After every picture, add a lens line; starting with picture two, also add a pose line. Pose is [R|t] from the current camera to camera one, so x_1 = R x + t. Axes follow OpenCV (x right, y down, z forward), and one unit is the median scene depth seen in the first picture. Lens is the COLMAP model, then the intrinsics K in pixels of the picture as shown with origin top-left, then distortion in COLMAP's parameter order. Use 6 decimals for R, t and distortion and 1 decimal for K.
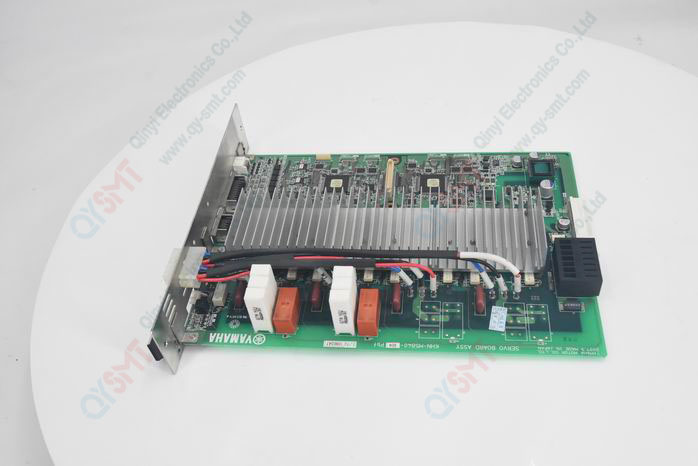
lens RADIAL K [[669.1, 0, 349.0], [0, 669.1, 233.0], [0, 0, 1]] dist [-0.004339, -0.003799]
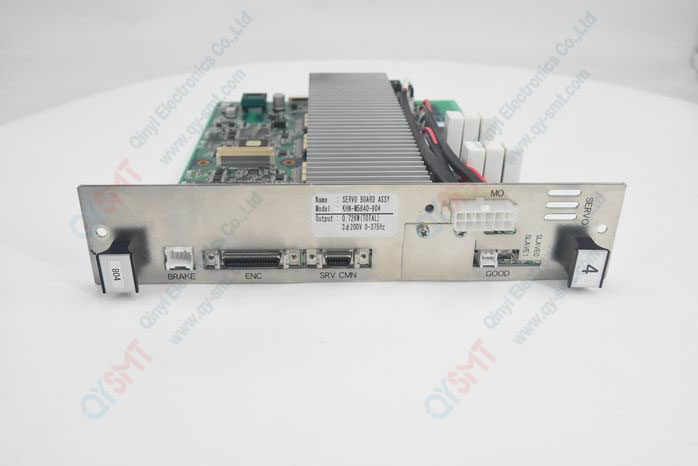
lens RADIAL K [[669.1, 0, 349.0], [0, 669.1, 233.0], [0, 0, 1]] dist [-0.004339, -0.003799]
pose [[-0.156065, -0.346959, 0.924805, -0.777211], [0.717782, 0.603357, 0.347490, -0.232068], [-0.678552, 0.718039, 0.154878, 0.939153]]
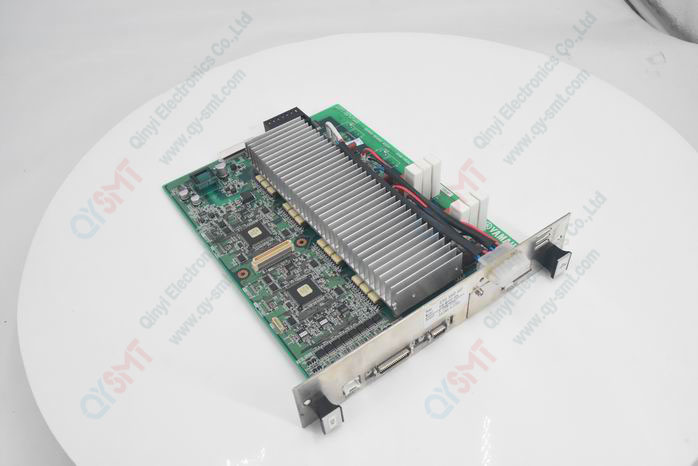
lens RADIAL K [[620.0, 0, 349.0], [0, 620.0, 233.0], [0, 0, 1]] dist [0.005278, 0.001062]
pose [[-0.645427, -0.427067, 0.633275, -0.625900], [0.642478, 0.144850, 0.752490, -0.762951], [-0.413094, 0.892543, 0.180891, 0.829138]]
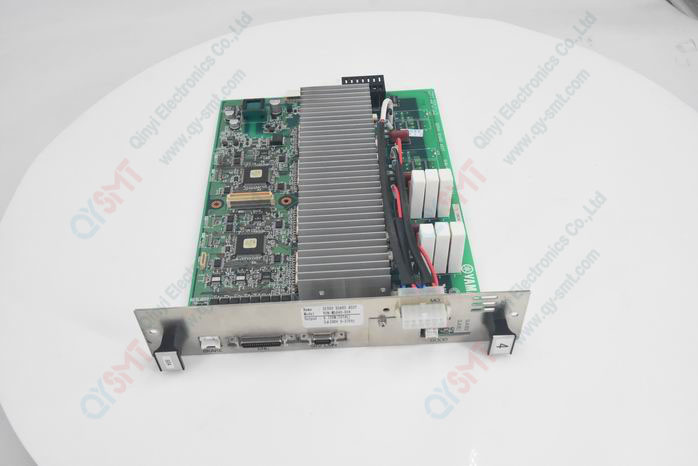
lens RADIAL K [[689.5, 0, 349.0], [0, 689.5, 233.0], [0, 0, 1]] dist [0.001281, -0.000790]
pose [[-0.144893, -0.619519, 0.771493, -0.819259], [0.746999, 0.442822, 0.495884, -0.485178], [-0.648844, 0.648155, 0.398619, 0.595136]]
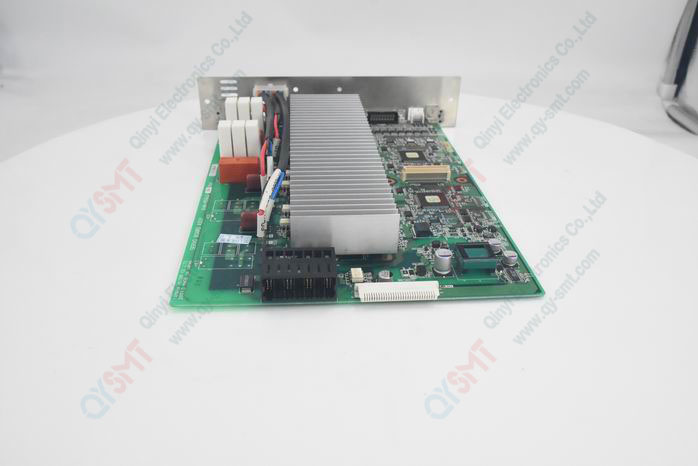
lens RADIAL K [[574.4, 0, 349.0], [0, 574.4, 233.0], [0, 0, 1]] dist [-0.067372, -0.000154]
pose [[0.191361, 0.586497, -0.787021, 0.769646], [-0.739469, 0.613415, 0.277324, -0.187184], [0.645420, 0.528909, 0.551080, 0.591658]]
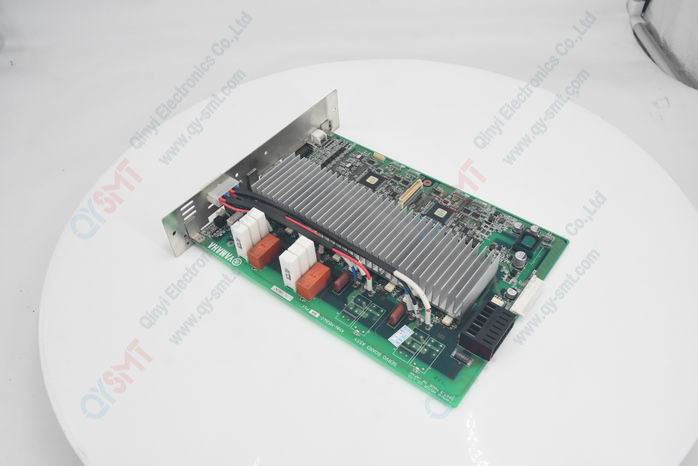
lens RADIAL K [[574.4, 0, 349.0], [0, 574.4, 233.0], [0, 0, 1]] dist [-0.067372, -0.000154]
pose [[0.850840, 0.429367, -0.302845, 0.331043], [-0.412843, 0.902842, 0.120151, -0.105176], [0.325010, 0.022799, 0.945436, 0.014183]]
